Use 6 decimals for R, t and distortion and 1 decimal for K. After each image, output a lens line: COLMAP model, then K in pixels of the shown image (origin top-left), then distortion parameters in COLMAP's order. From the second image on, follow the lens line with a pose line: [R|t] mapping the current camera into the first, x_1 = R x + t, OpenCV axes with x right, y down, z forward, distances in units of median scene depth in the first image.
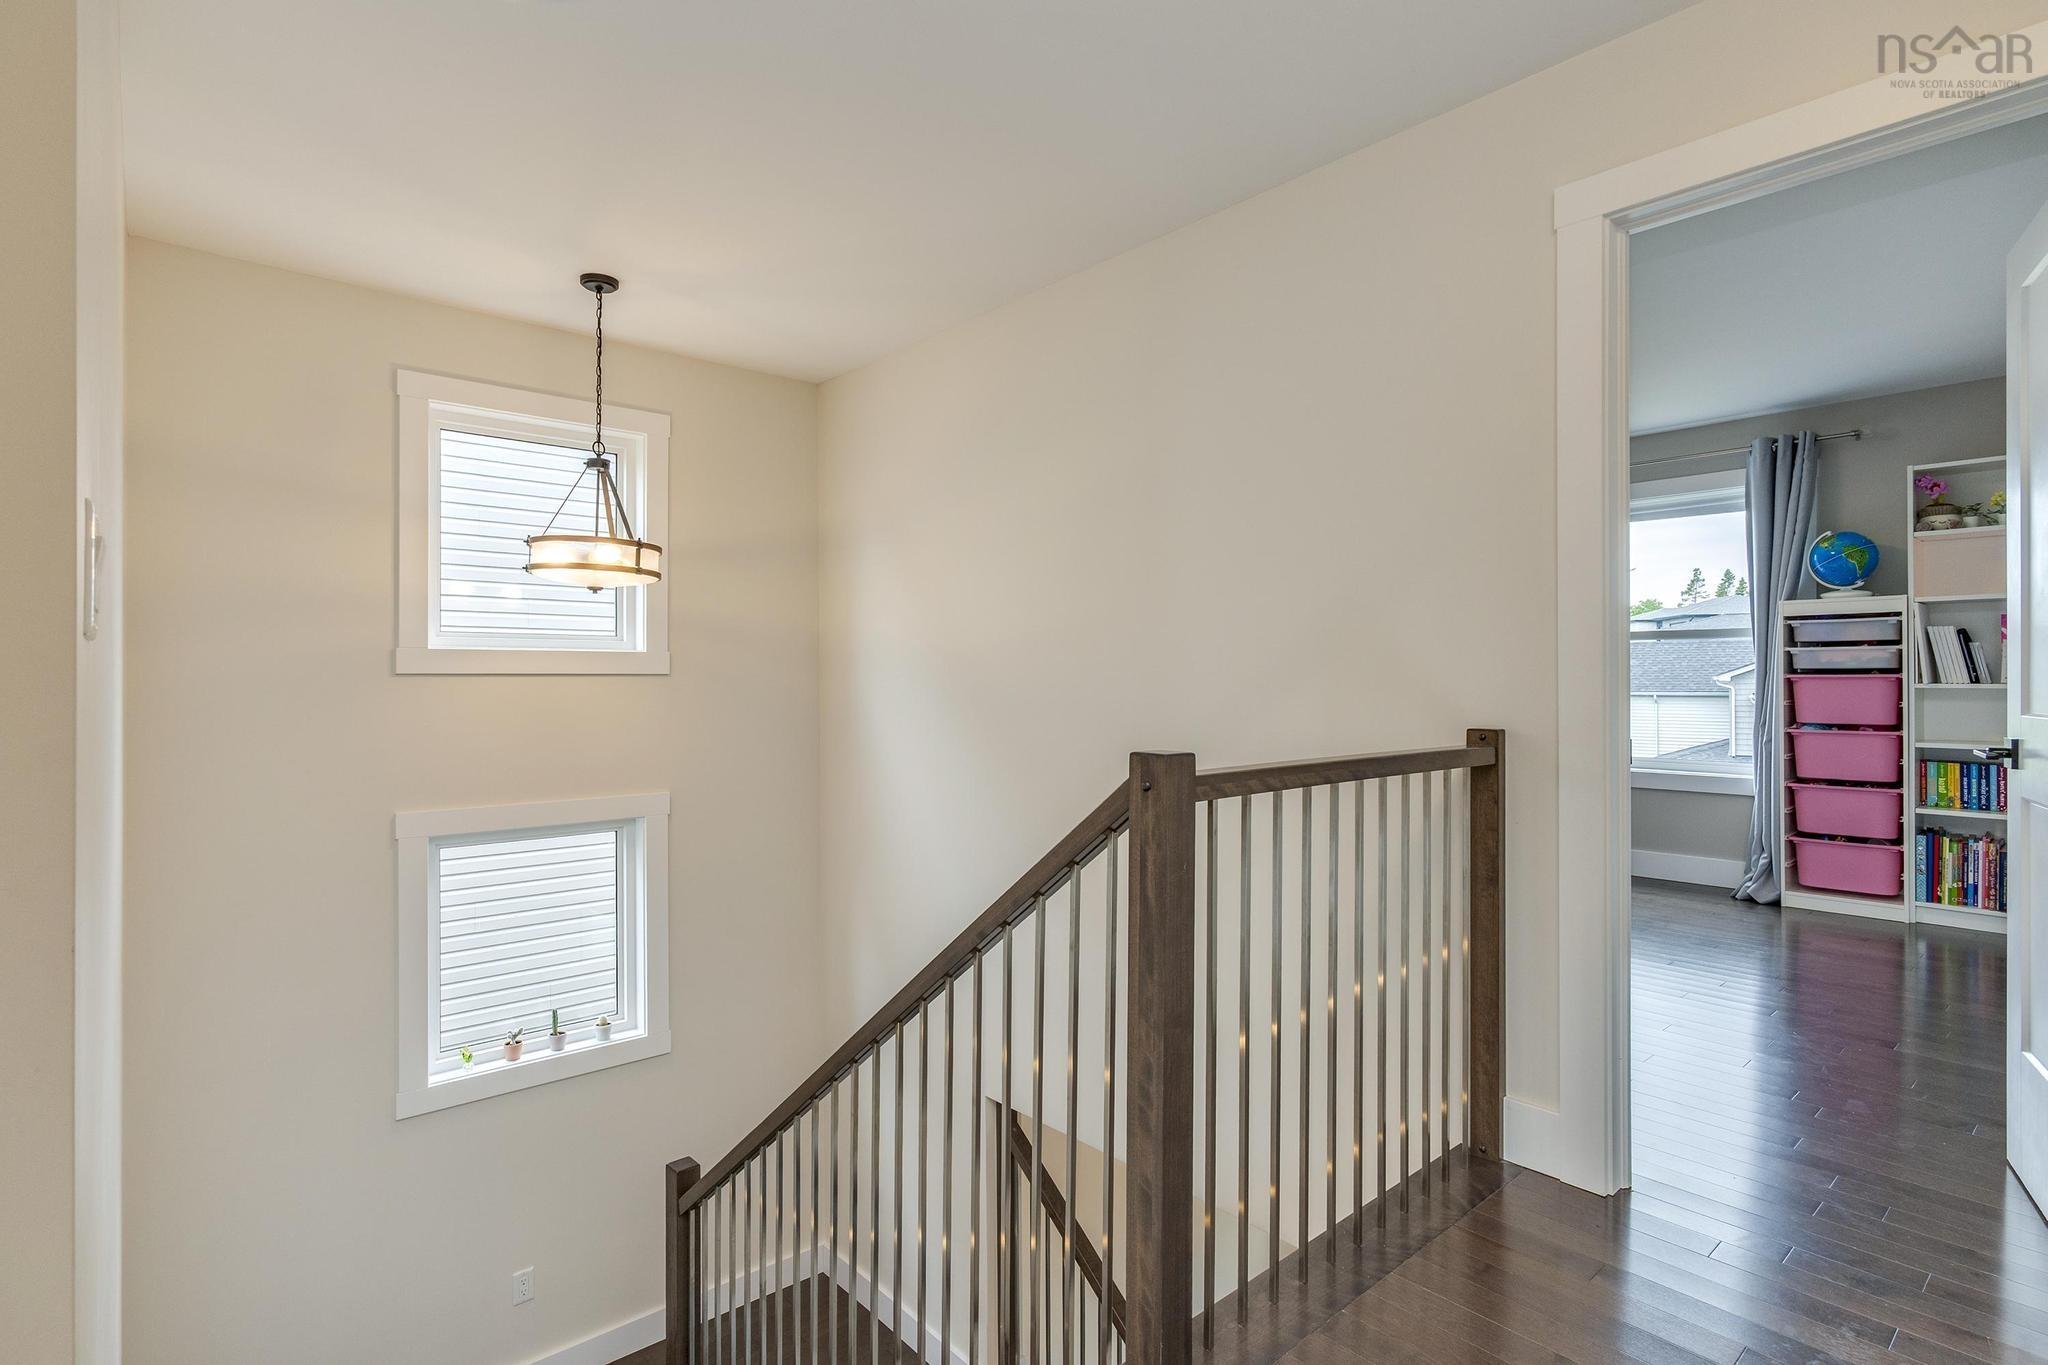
lens RADIAL K [[1006.8, 0, 1016.4], [0, 1006.8, 677.8], [0, 0, 1]] dist [-0.000099, 0.000568]
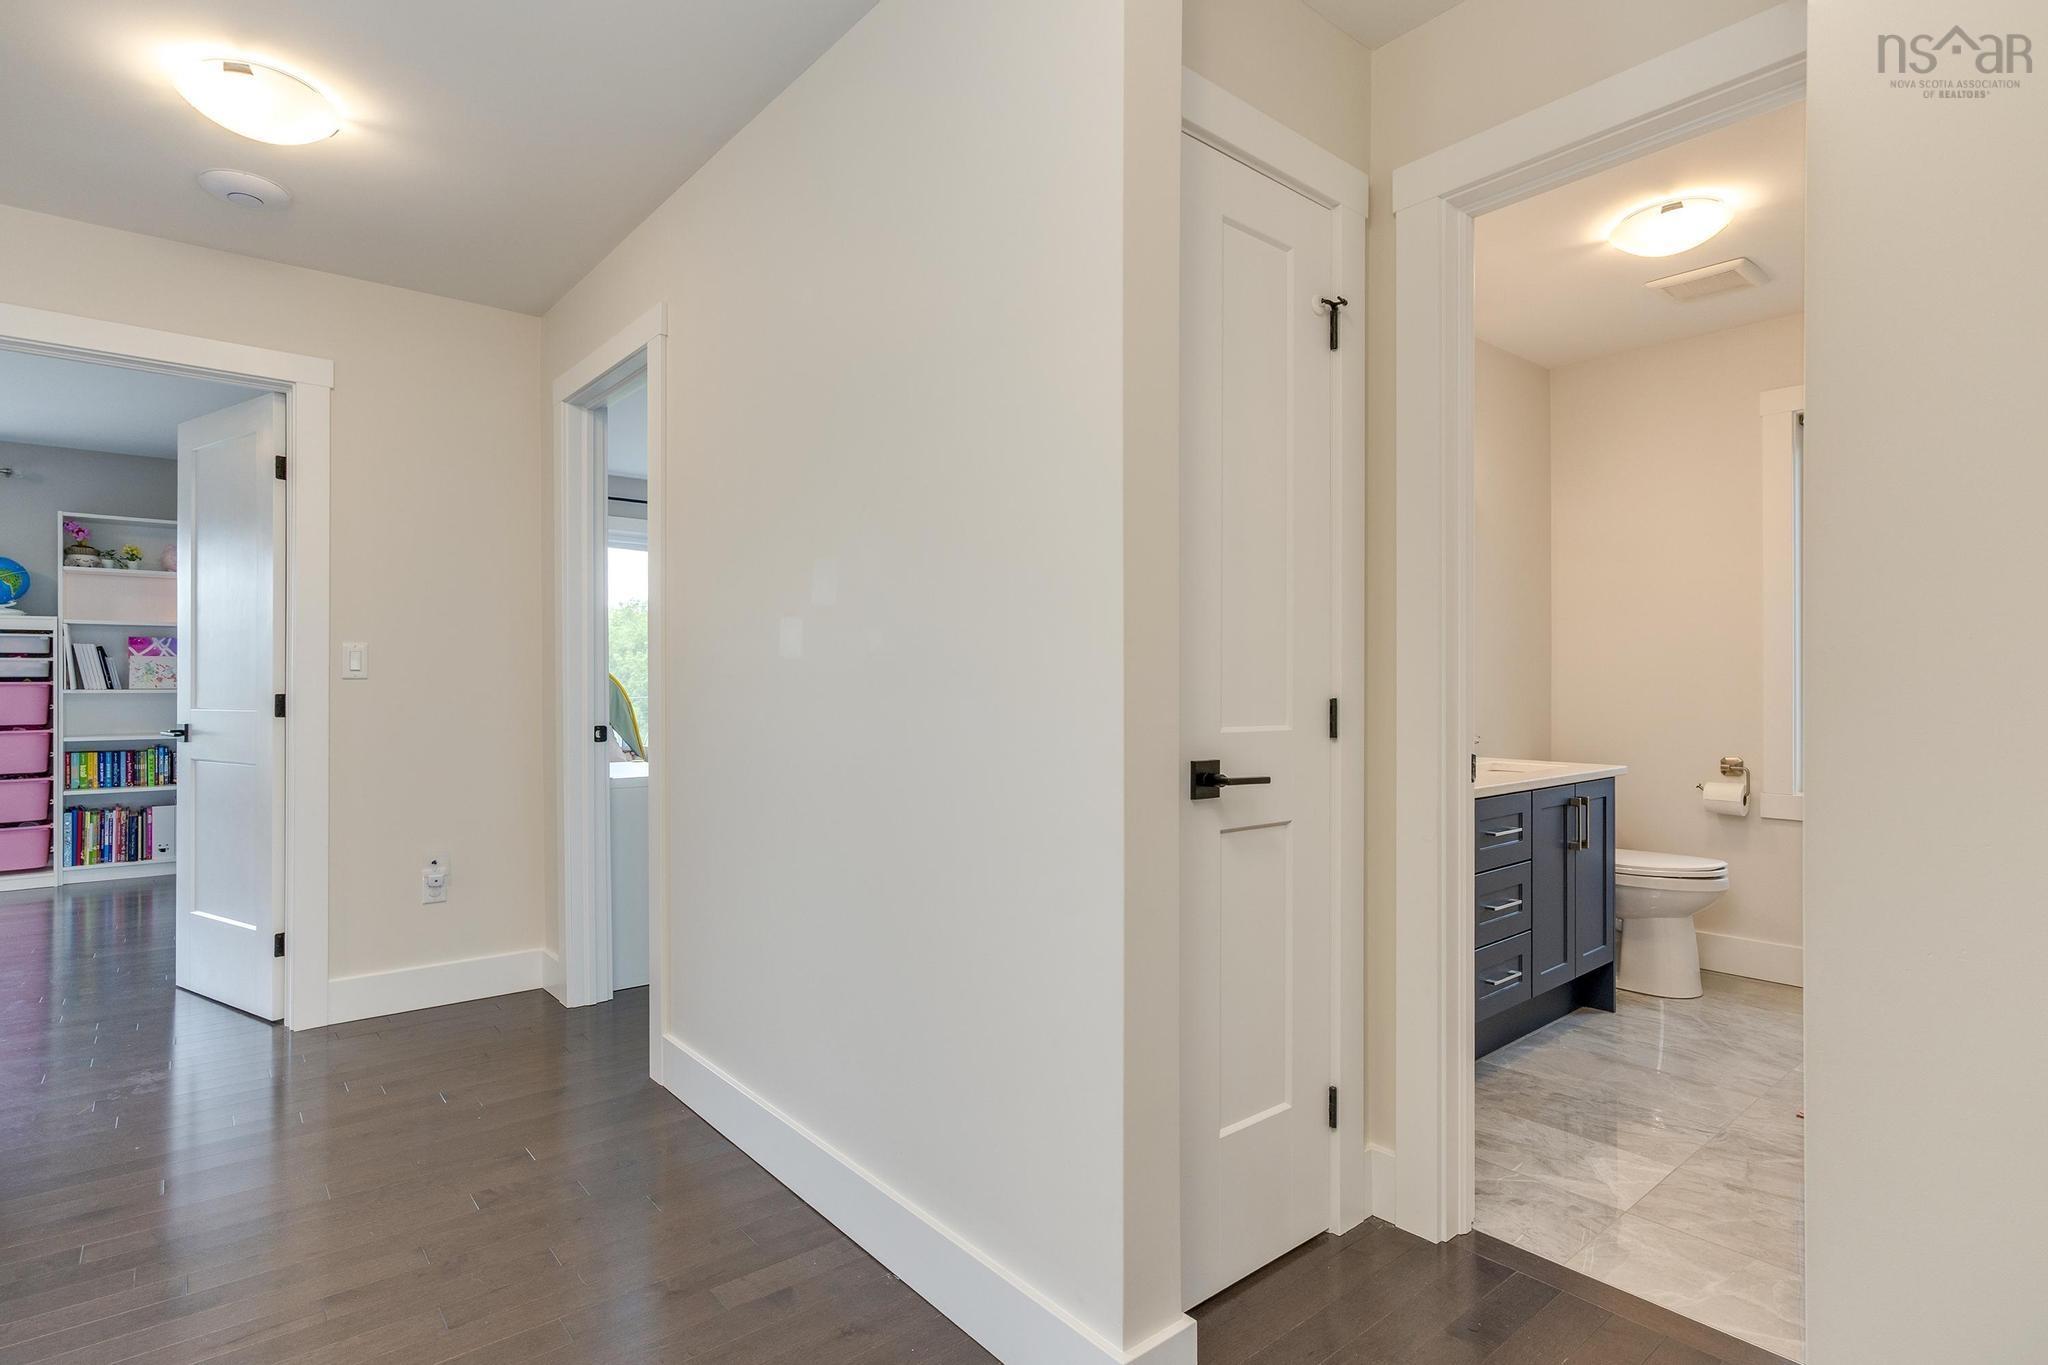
lens RADIAL K [[1012.0, 0, 1024.0], [0, 1012.0, 682.5], [0, 0, 1]] dist [-0.000308, 0.000101]
pose [[0.013753, 0.002155, 0.999903, -0.319892], [-0.002591, 0.999994, -0.002120, -0.003346], [-0.999902, -0.002562, 0.013758, -0.183755]]
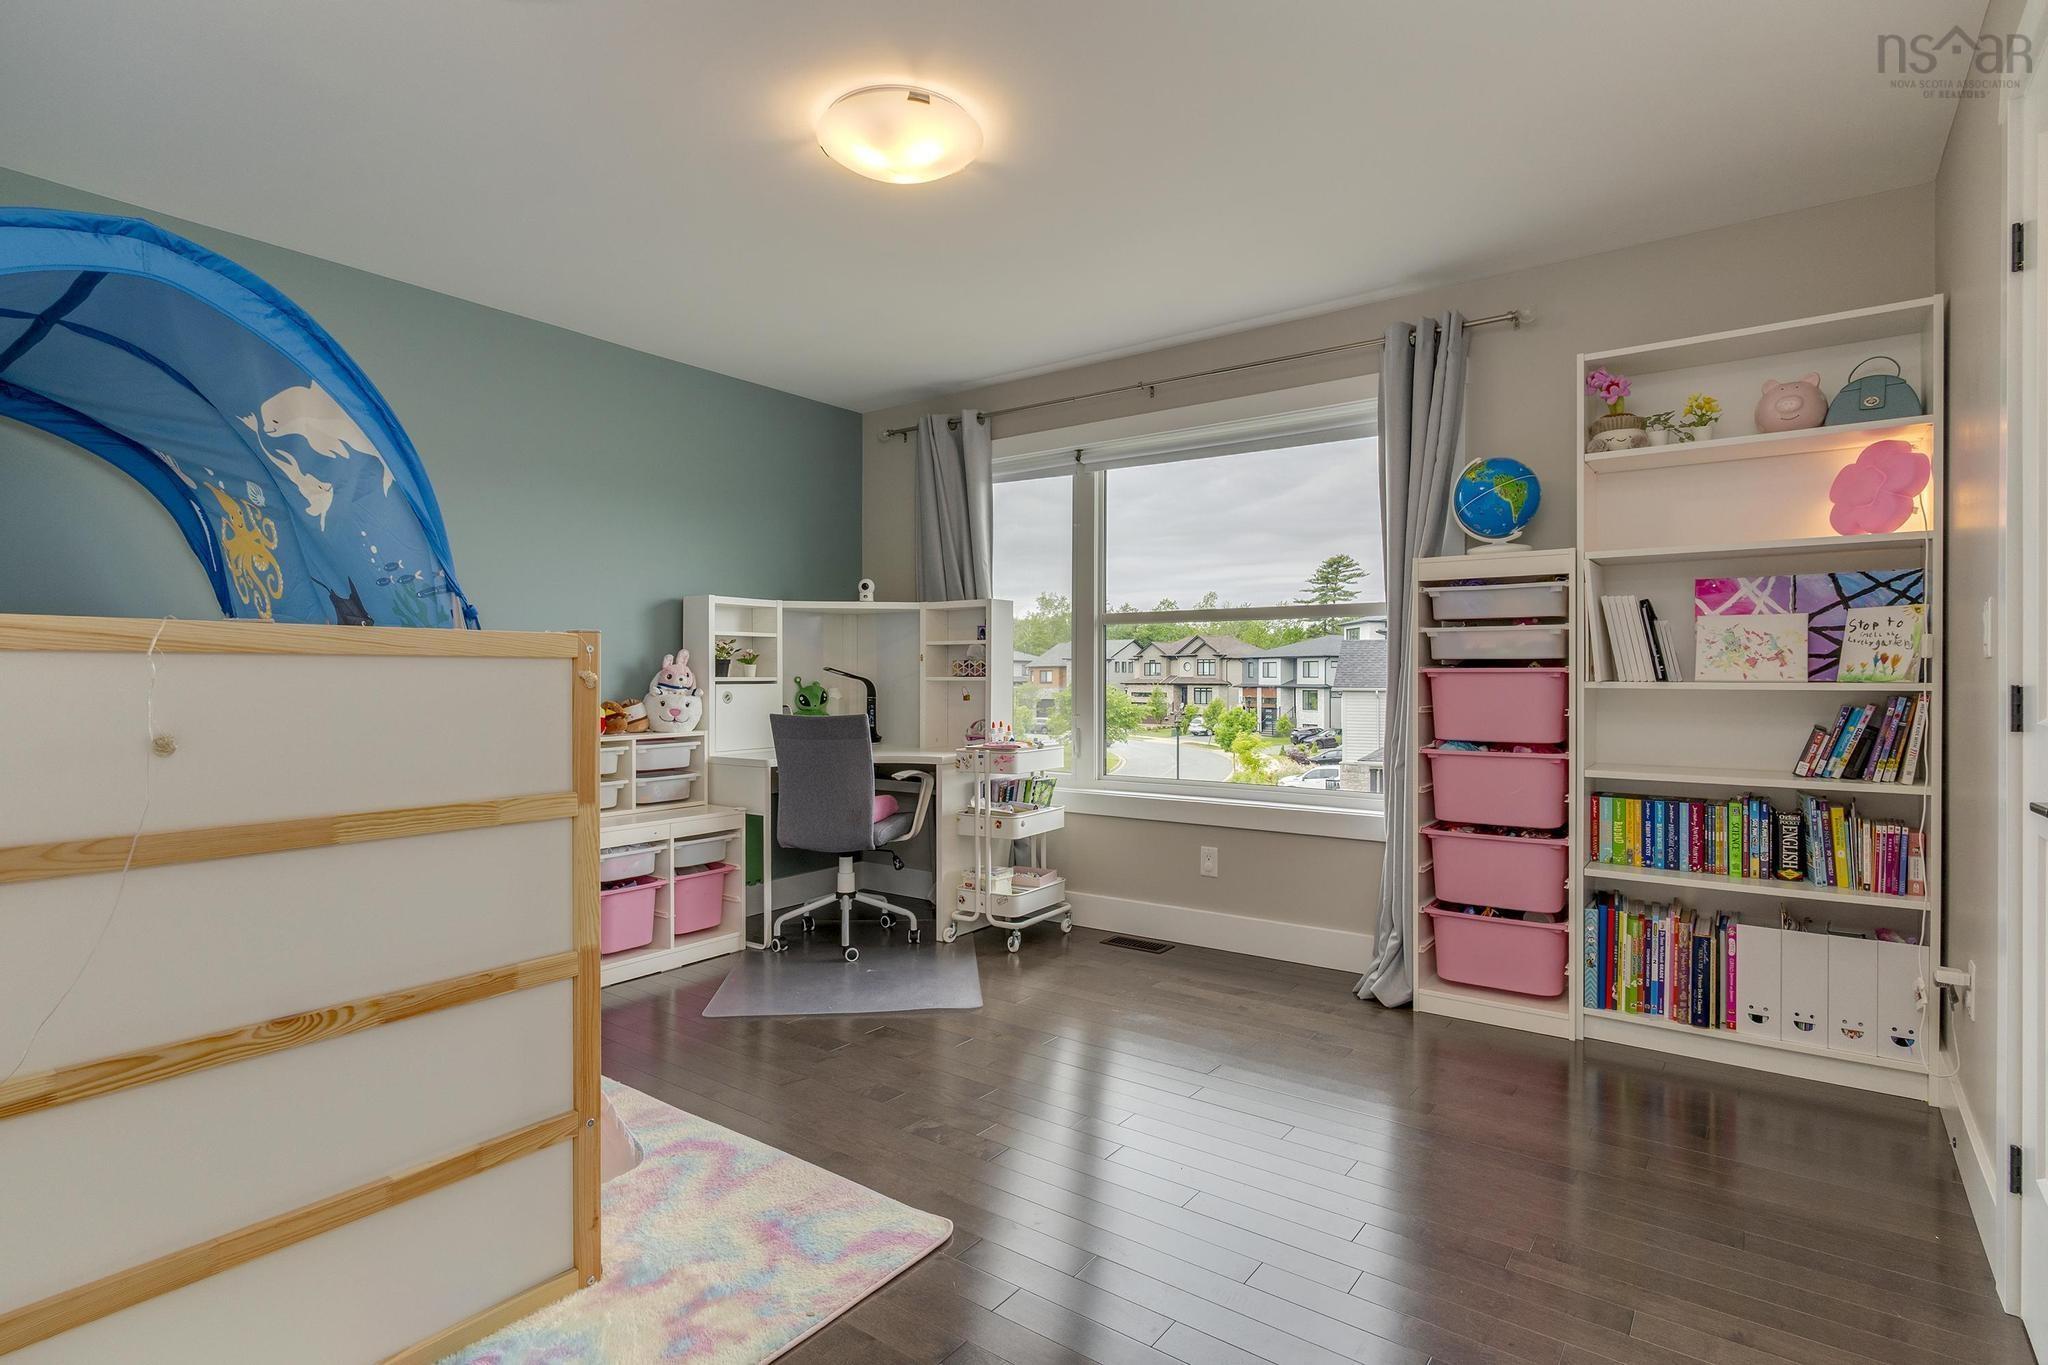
lens RADIAL K [[1006.8, 0, 1016.4], [0, 1006.8, 677.8], [0, 0, 1]] dist [-0.000099, 0.000568]
pose [[0.976523, -0.003093, 0.215391, 0.378476], [0.000619, 0.999933, 0.011553, -0.004734], [-0.215412, -0.011148, 0.976460, 0.427410]]
